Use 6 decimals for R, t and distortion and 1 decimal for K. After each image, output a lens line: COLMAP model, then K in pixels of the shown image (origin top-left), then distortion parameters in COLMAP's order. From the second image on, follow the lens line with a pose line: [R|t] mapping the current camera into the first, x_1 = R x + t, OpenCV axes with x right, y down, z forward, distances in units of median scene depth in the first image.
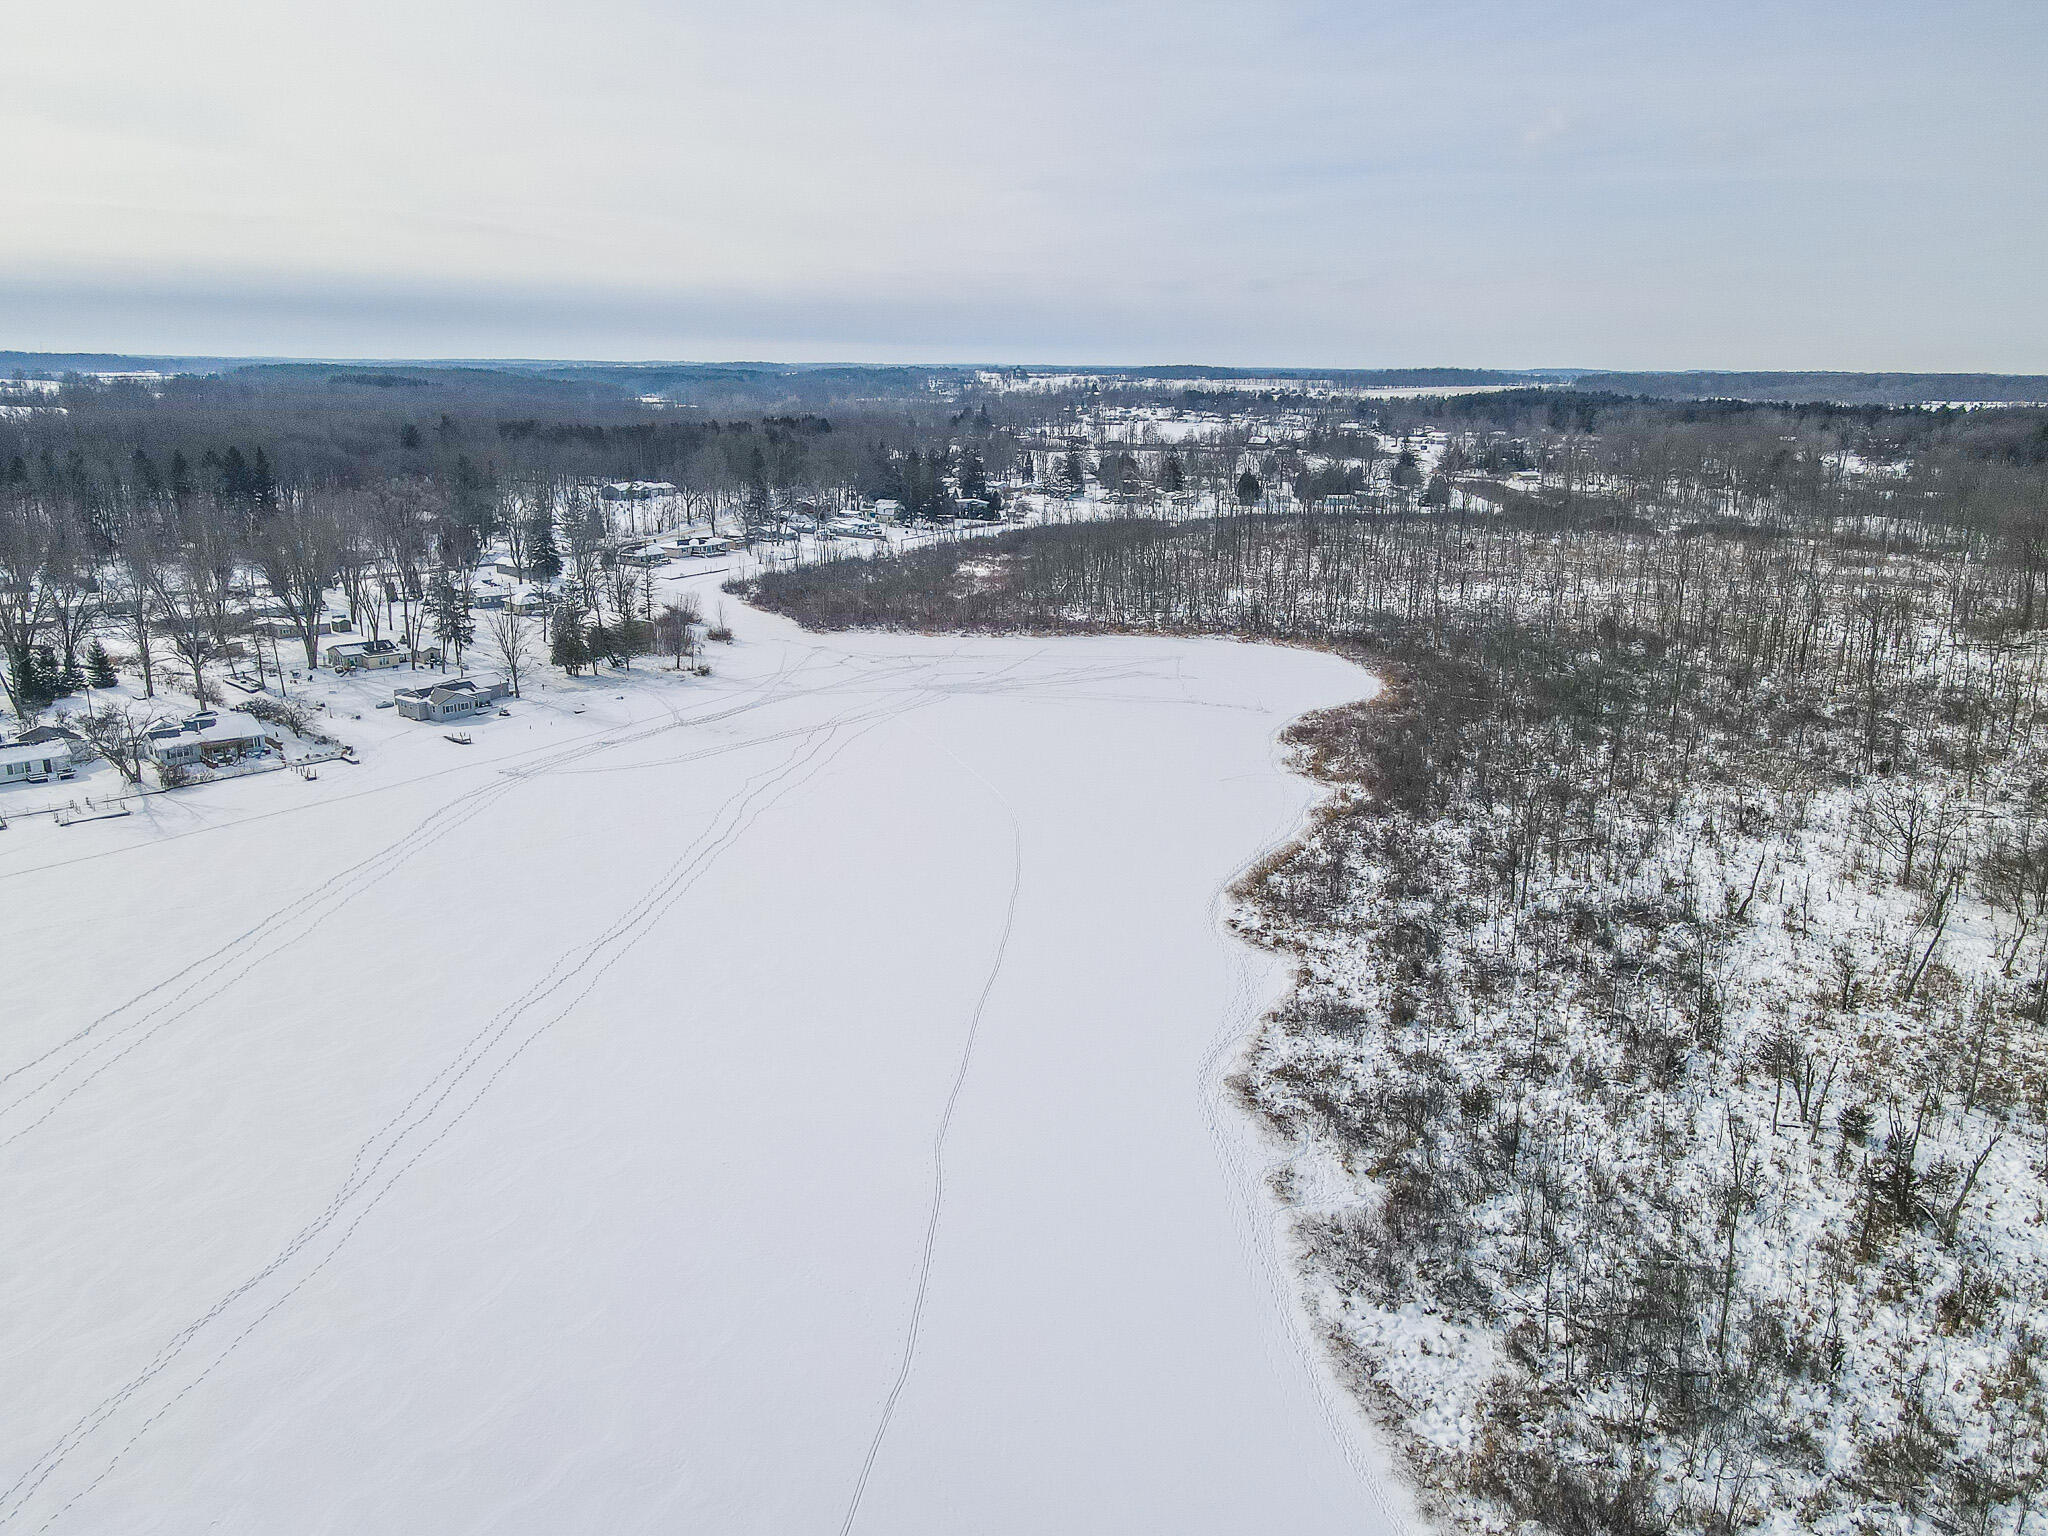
lens RADIAL K [[1509.8, 0, 1017.8], [0, 1509.8, 768.1], [0, 0, 1]] dist [0.020141, 0.016263]
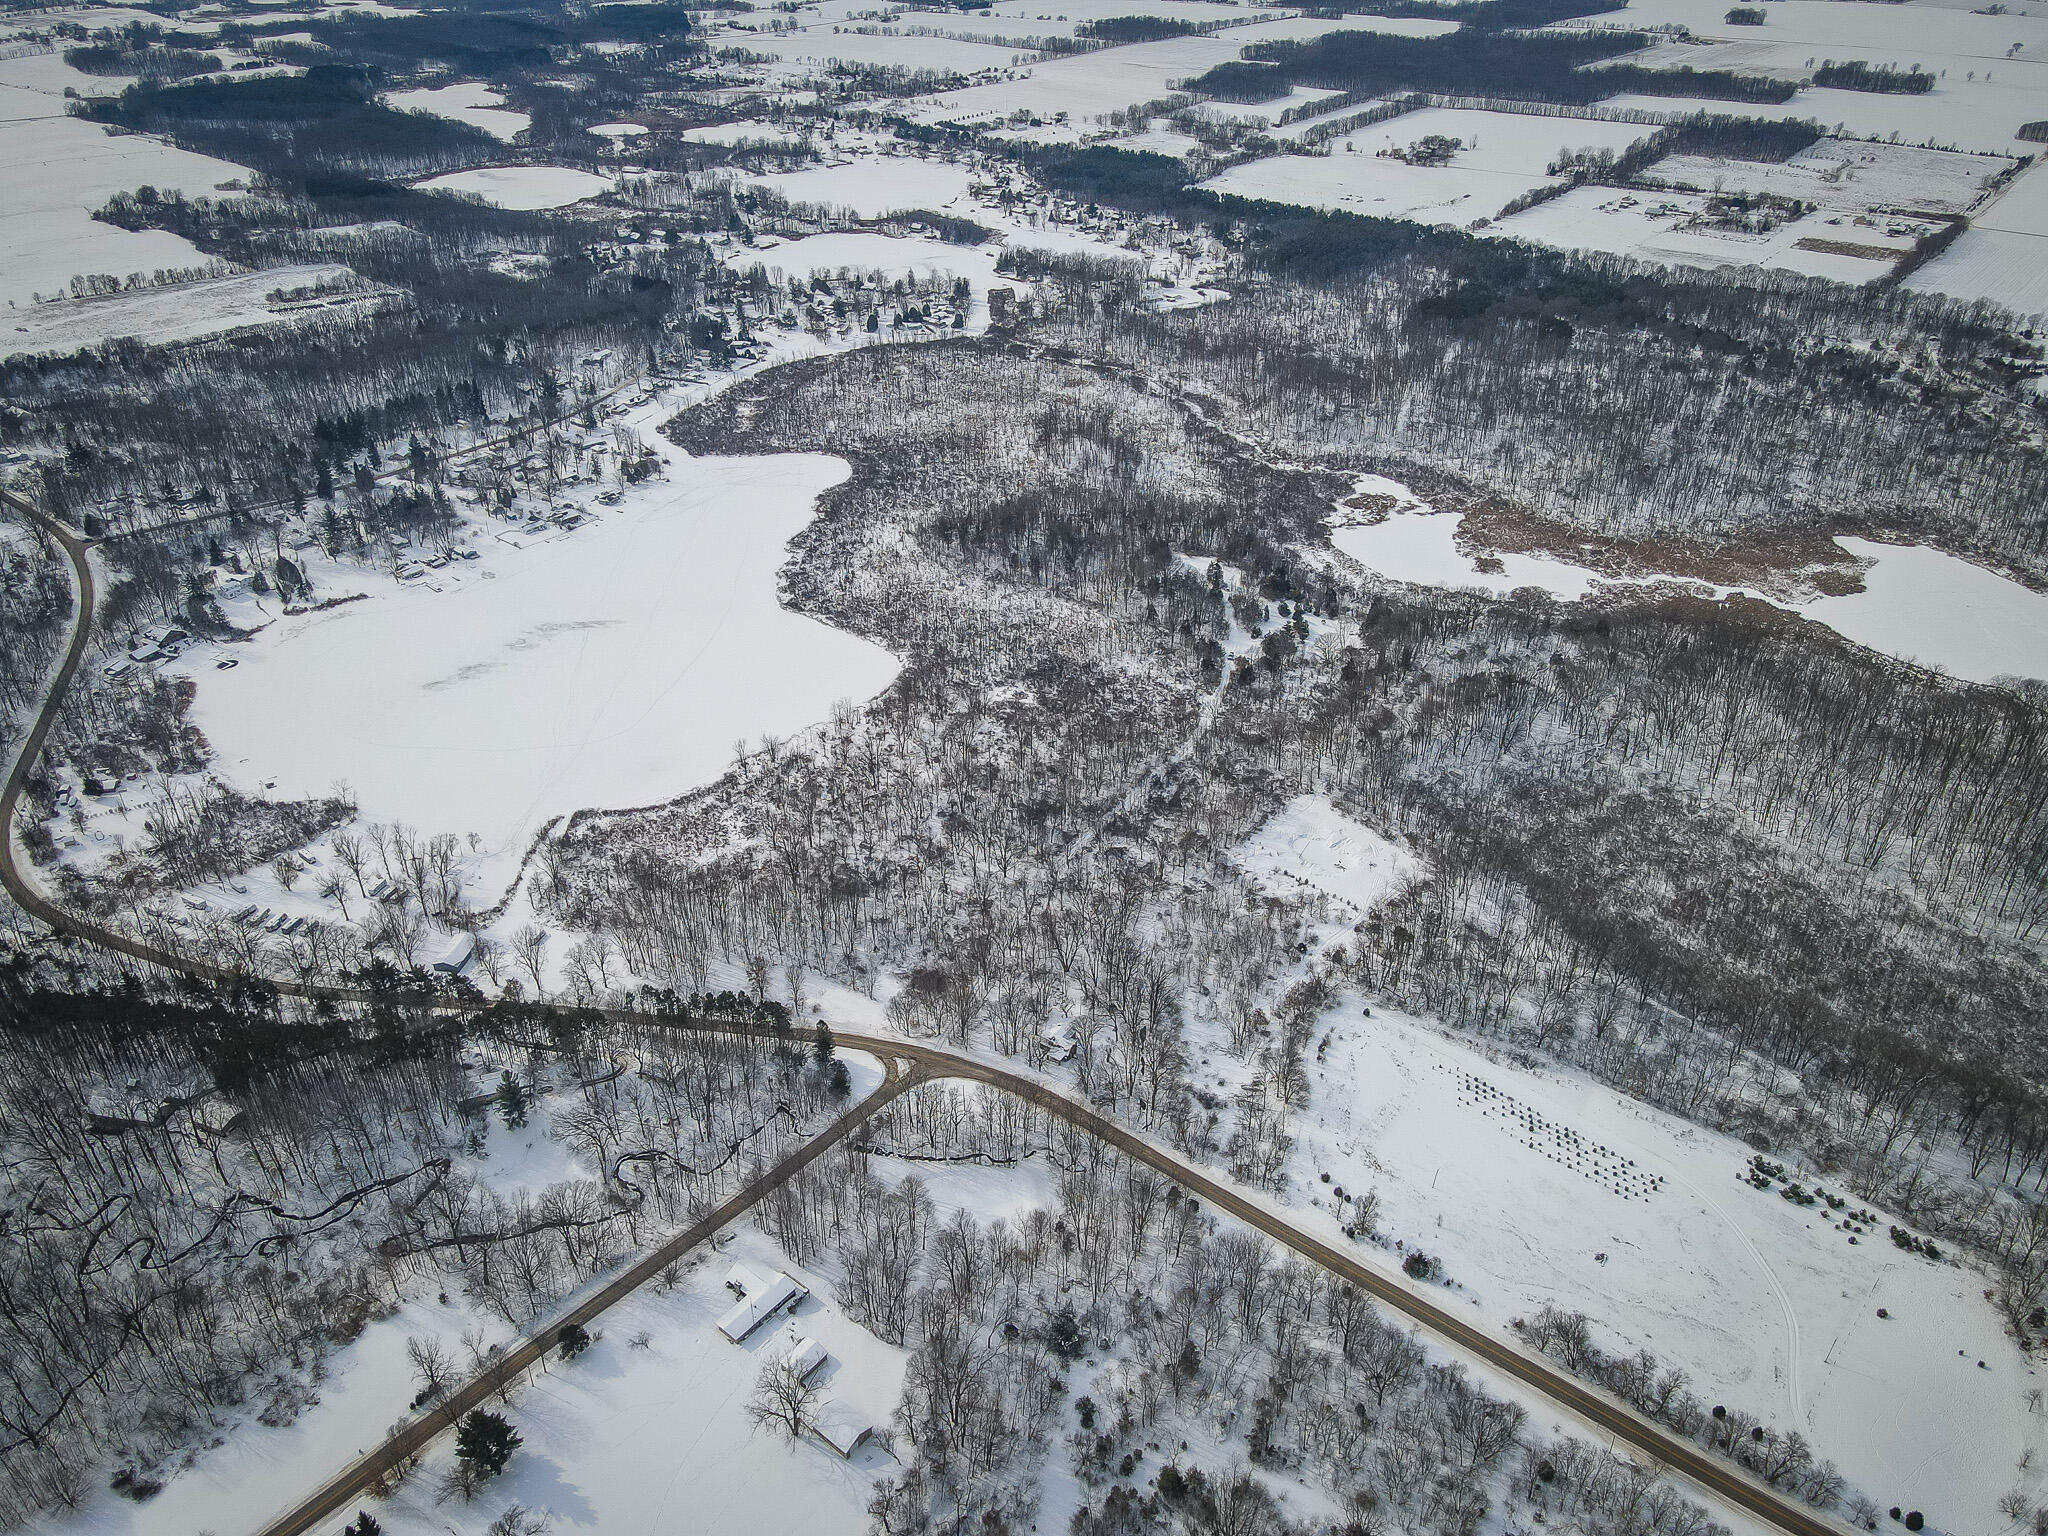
lens RADIAL K [[1509.8, 0, 1007.9], [0, 1509.8, 776.1], [0, 0, 1]] dist [0.020141, 0.016263]
pose [[0.993400, -0.074493, 0.087222, 0.222587], [0.046221, 0.955915, 0.289984, -0.376618], [-0.104979, -0.284039, 0.953049, -2.606123]]
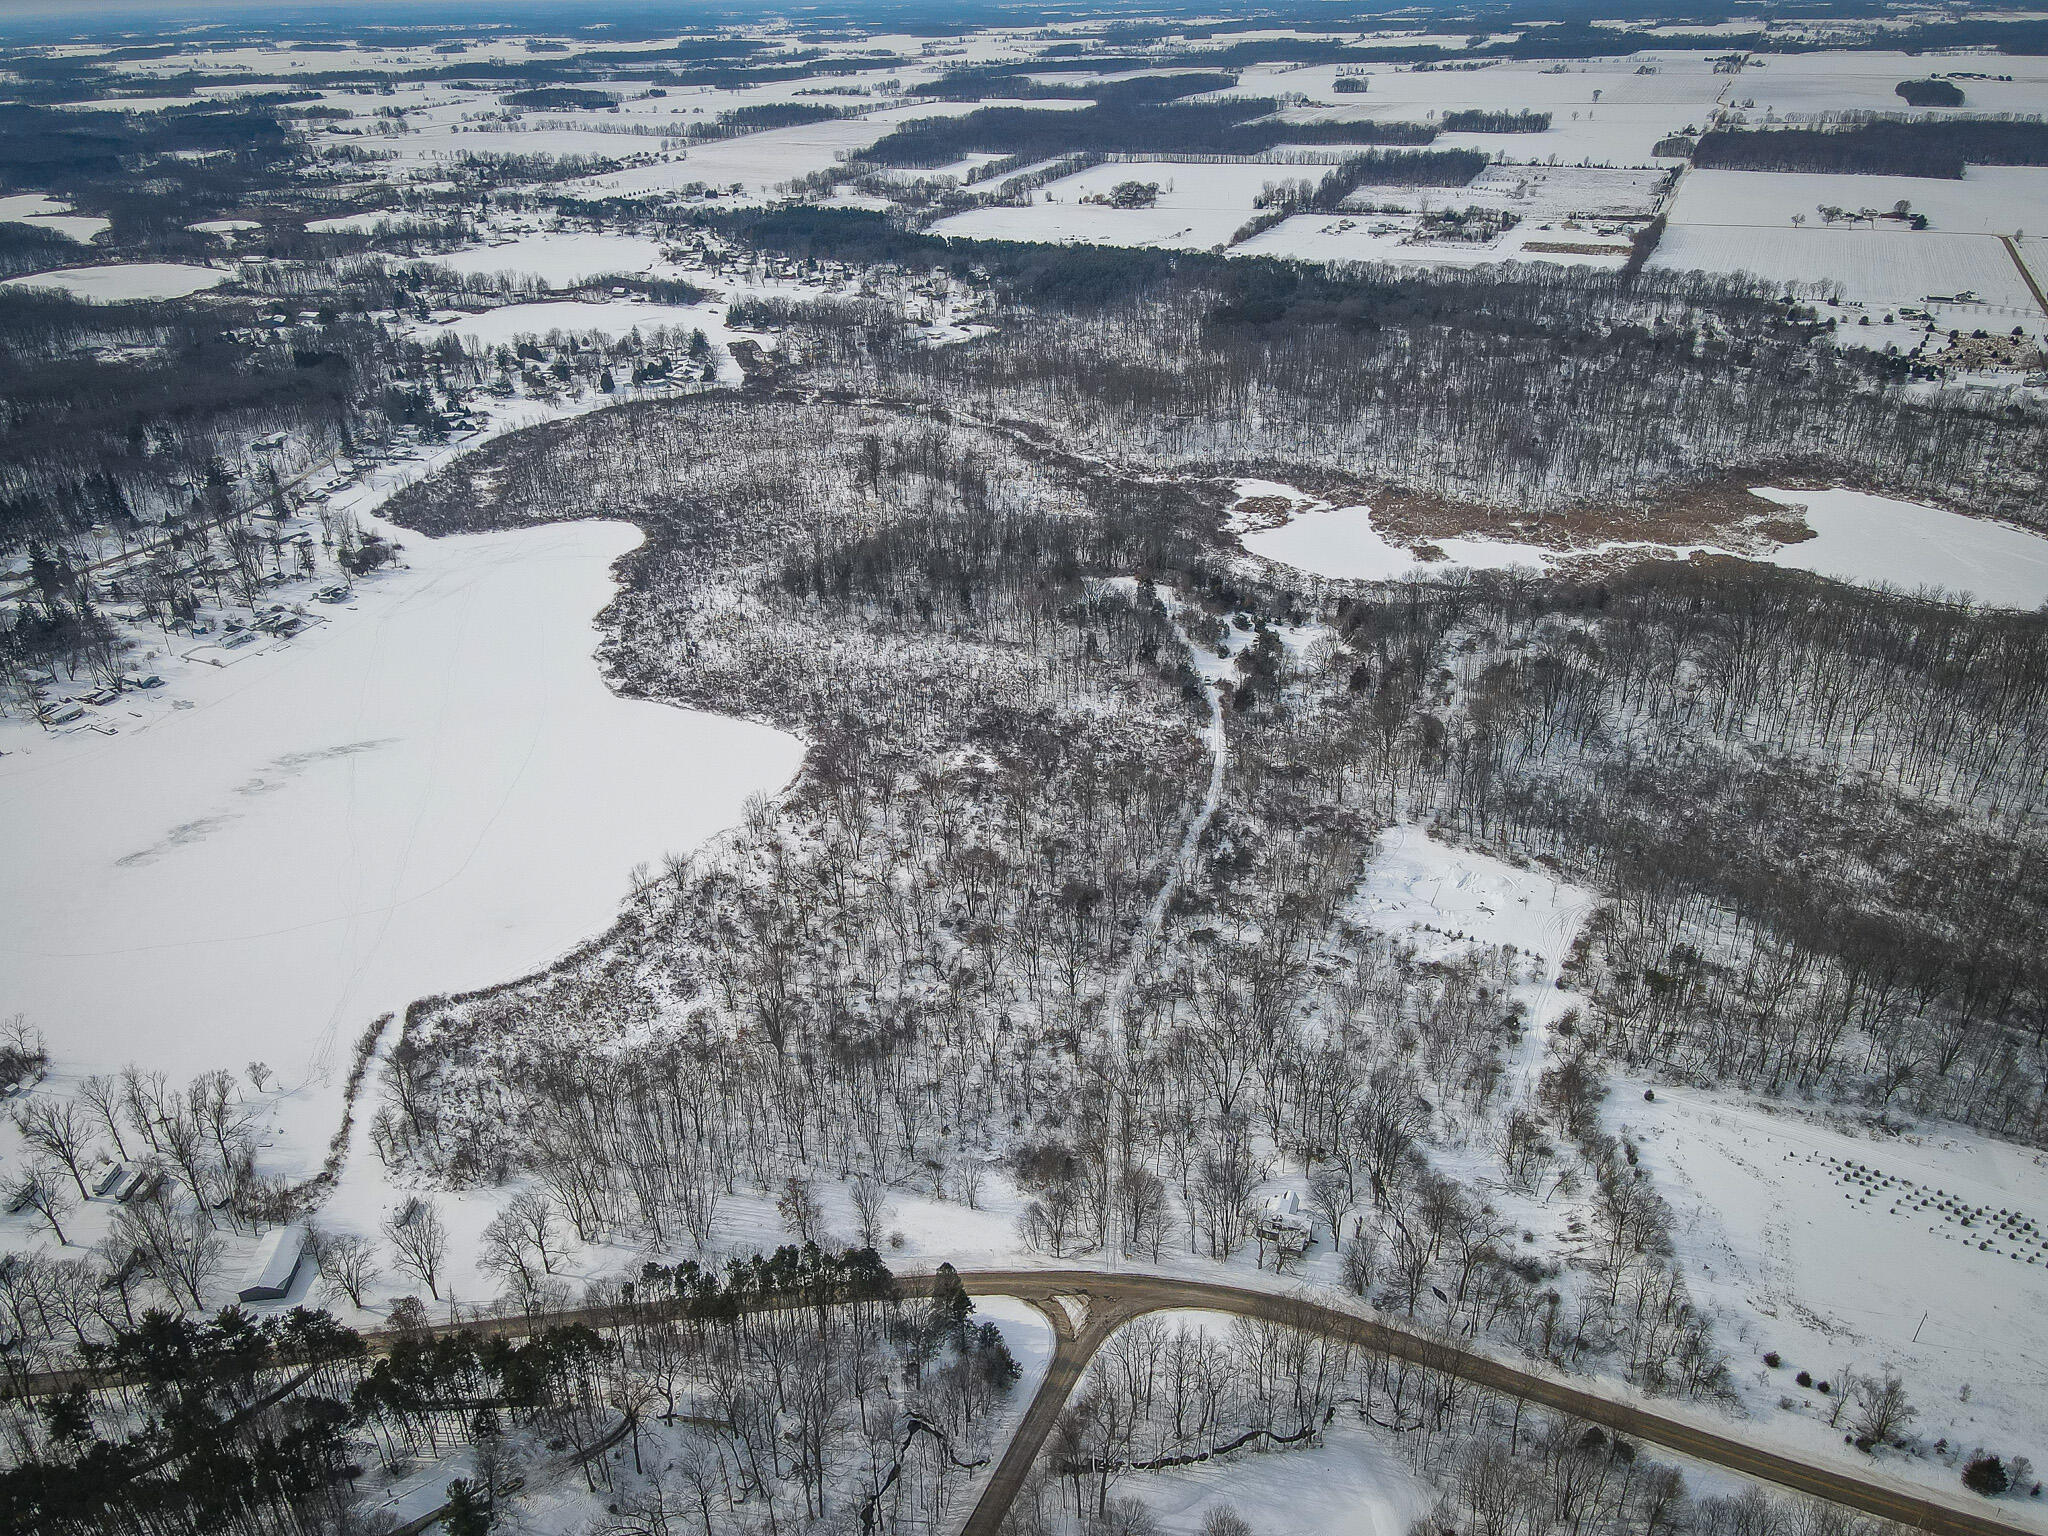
lens RADIAL K [[1509.8, 0, 1017.7], [0, 1509.8, 765.2], [0, 0, 1]] dist [0.020141, 0.016263]
pose [[0.931949, -0.197068, 0.304360, -0.072057], [0.127014, 0.963653, 0.235034, -0.214932], [-0.339615, -0.180381, 0.923106, -1.976425]]
